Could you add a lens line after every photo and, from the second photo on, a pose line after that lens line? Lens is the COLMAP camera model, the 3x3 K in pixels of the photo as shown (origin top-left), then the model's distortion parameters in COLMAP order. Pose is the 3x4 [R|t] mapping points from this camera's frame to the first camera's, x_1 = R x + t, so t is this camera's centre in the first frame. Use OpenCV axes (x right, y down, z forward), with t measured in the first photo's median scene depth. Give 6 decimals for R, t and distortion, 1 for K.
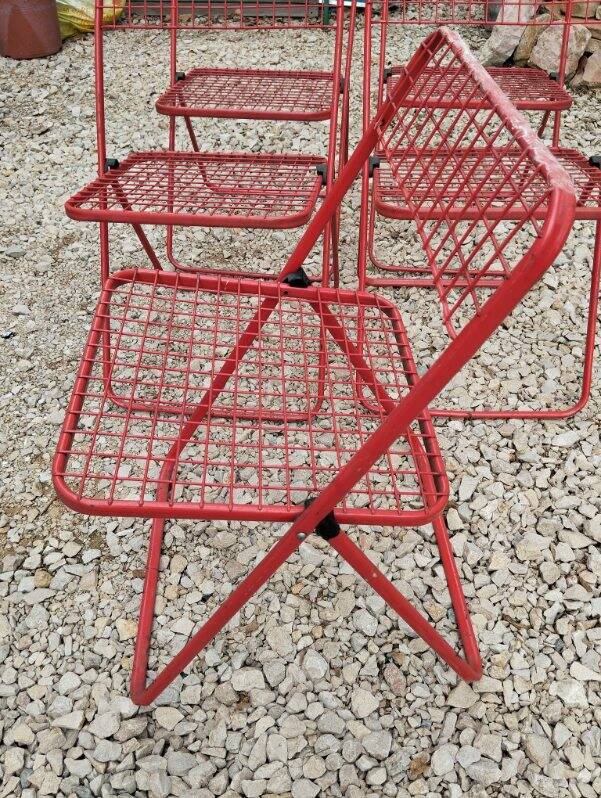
lens RADIAL K [[664.5, 0, 306.7], [0, 664.5, 392.7], [0, 0, 1]] dist [0.068081, -0.140582]
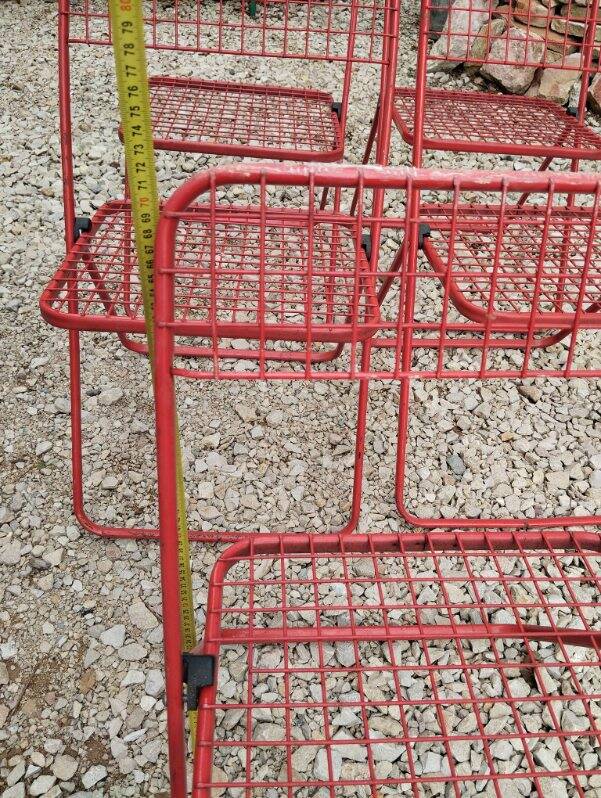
lens RADIAL K [[664.5, 0, 305.3], [0, 664.5, 394.0], [0, 0, 1]] dist [0.068081, -0.140582]
pose [[0.985927, -0.025857, 0.165163, -0.199075], [0.019789, 0.999071, 0.038282, -0.200732], [-0.166000, -0.034475, 0.985523, 0.243450]]
